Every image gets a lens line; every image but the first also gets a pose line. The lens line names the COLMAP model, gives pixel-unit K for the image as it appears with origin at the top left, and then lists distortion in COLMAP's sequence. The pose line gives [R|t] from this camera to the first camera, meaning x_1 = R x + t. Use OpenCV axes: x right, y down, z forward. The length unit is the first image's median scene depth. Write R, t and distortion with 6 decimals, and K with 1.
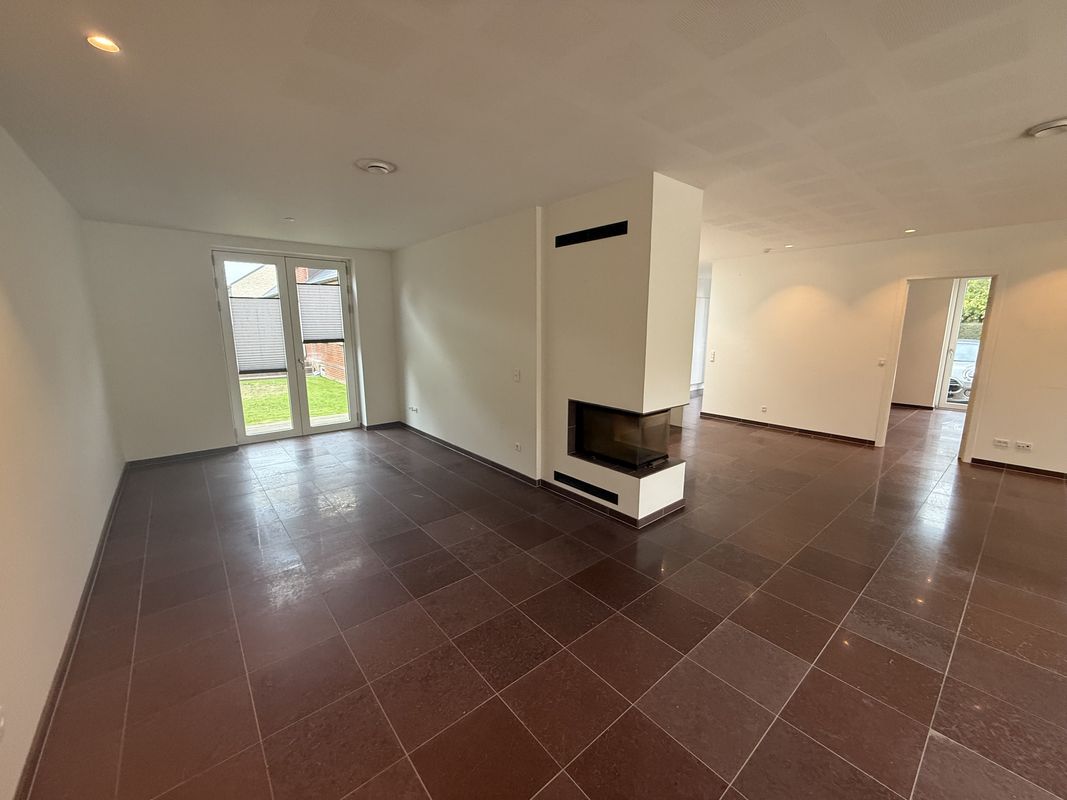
lens RADIAL K [[422.2, 0, 530.8], [0, 422.2, 399.3], [0, 0, 1]] dist [-0.000256, -0.000070]
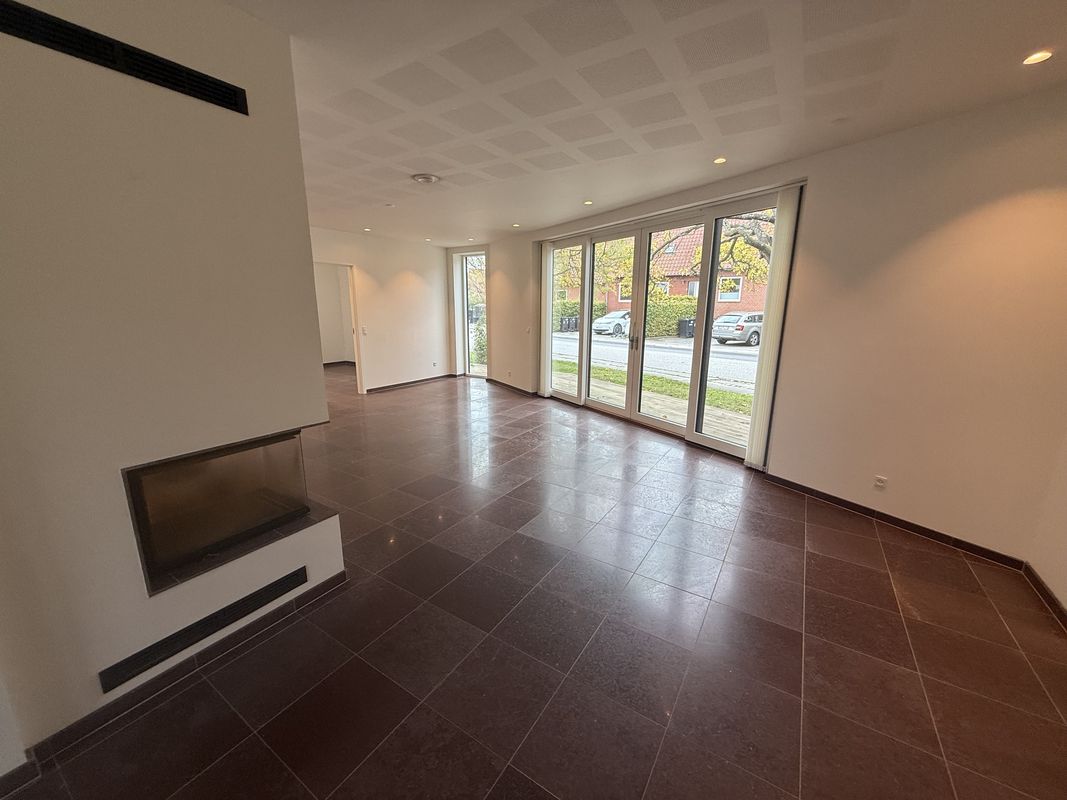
lens RADIAL K [[422.2, 0, 530.8], [0, 422.2, 399.3], [0, 0, 1]] dist [-0.000256, -0.000070]
pose [[-0.299656, -0.208416, 0.931004, -0.352331], [0.165421, 0.949716, 0.265848, -0.097265], [-0.939597, 0.233671, -0.250112, 0.665070]]
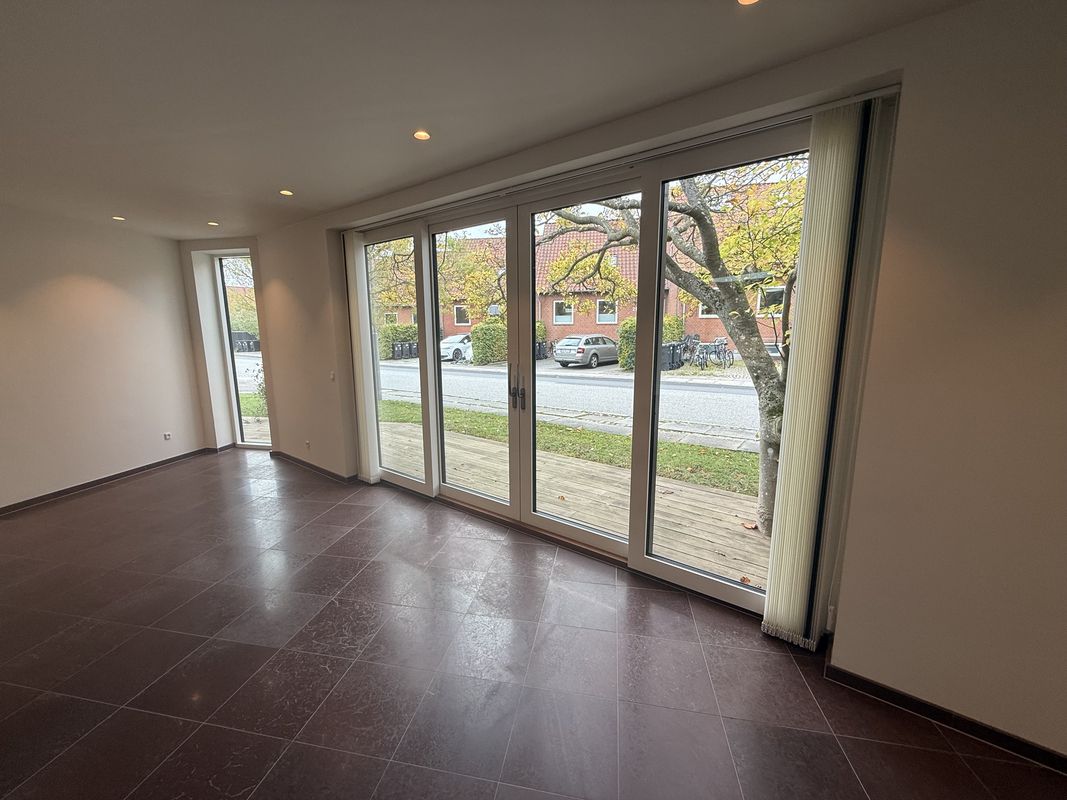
lens RADIAL K [[430.9, 0, 530.6], [0, 430.9, 403.6], [0, 0, 1]] dist [-0.000811, -0.000047]
pose [[-0.629759, -0.129598, 0.765903, 0.181982], [0.144346, 0.949287, 0.279316, -0.071097], [-0.763261, 0.286457, -0.579115, 0.440891]]
